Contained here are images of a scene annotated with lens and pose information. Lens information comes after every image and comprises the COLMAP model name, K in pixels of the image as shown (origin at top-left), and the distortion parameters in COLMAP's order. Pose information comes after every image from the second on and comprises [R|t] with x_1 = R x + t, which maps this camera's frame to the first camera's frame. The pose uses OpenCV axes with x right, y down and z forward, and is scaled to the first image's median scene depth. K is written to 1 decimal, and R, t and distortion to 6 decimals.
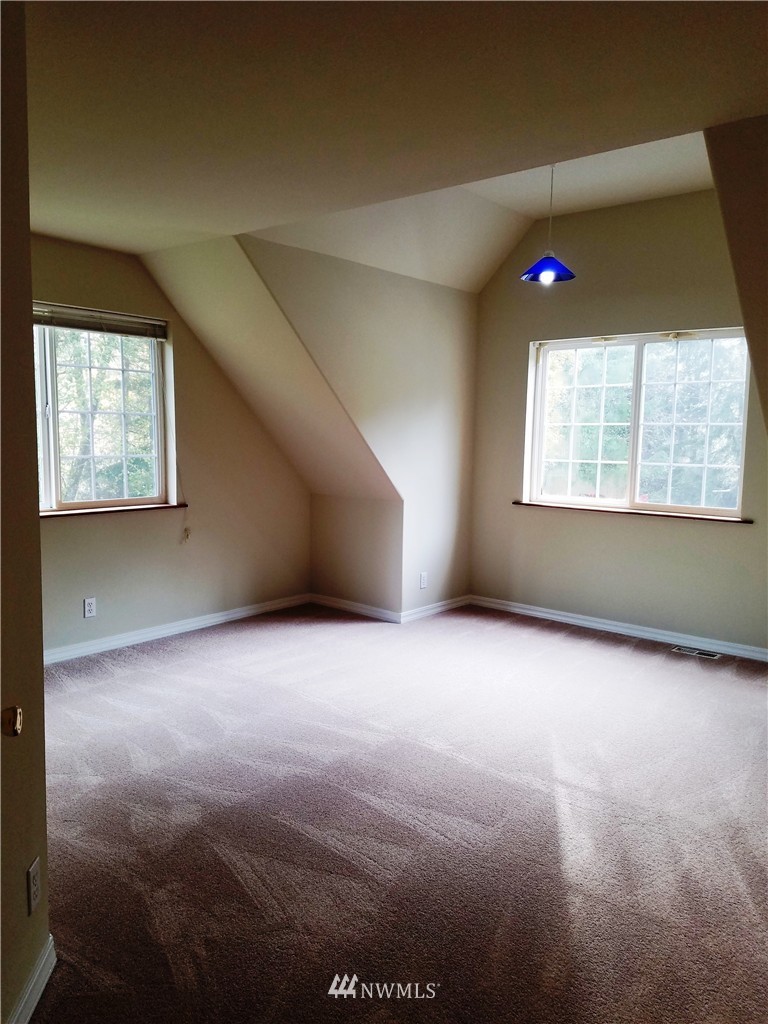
lens RADIAL K [[803.8, 0, 384.0], [0, 803.8, 512.0], [0, 0, 1]] dist [0.069115, -0.001034]
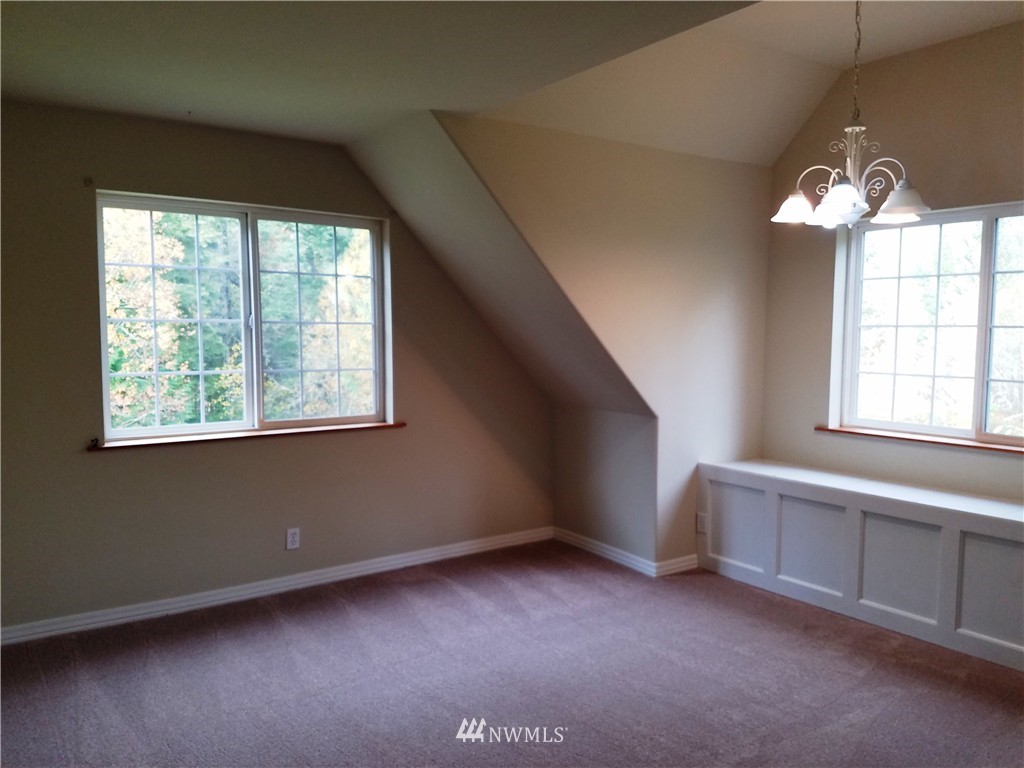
lens RADIAL K [[803.8, 0, 512.0], [0, 803.8, 384.0], [0, 0, 1]] dist [0.069115, -0.001034]
pose [[0.960165, 0.002480, -0.279423, 0.113880], [-0.015635, 0.998871, -0.044858, -0.015513], [0.278996, 0.047440, 0.959120, 0.190667]]
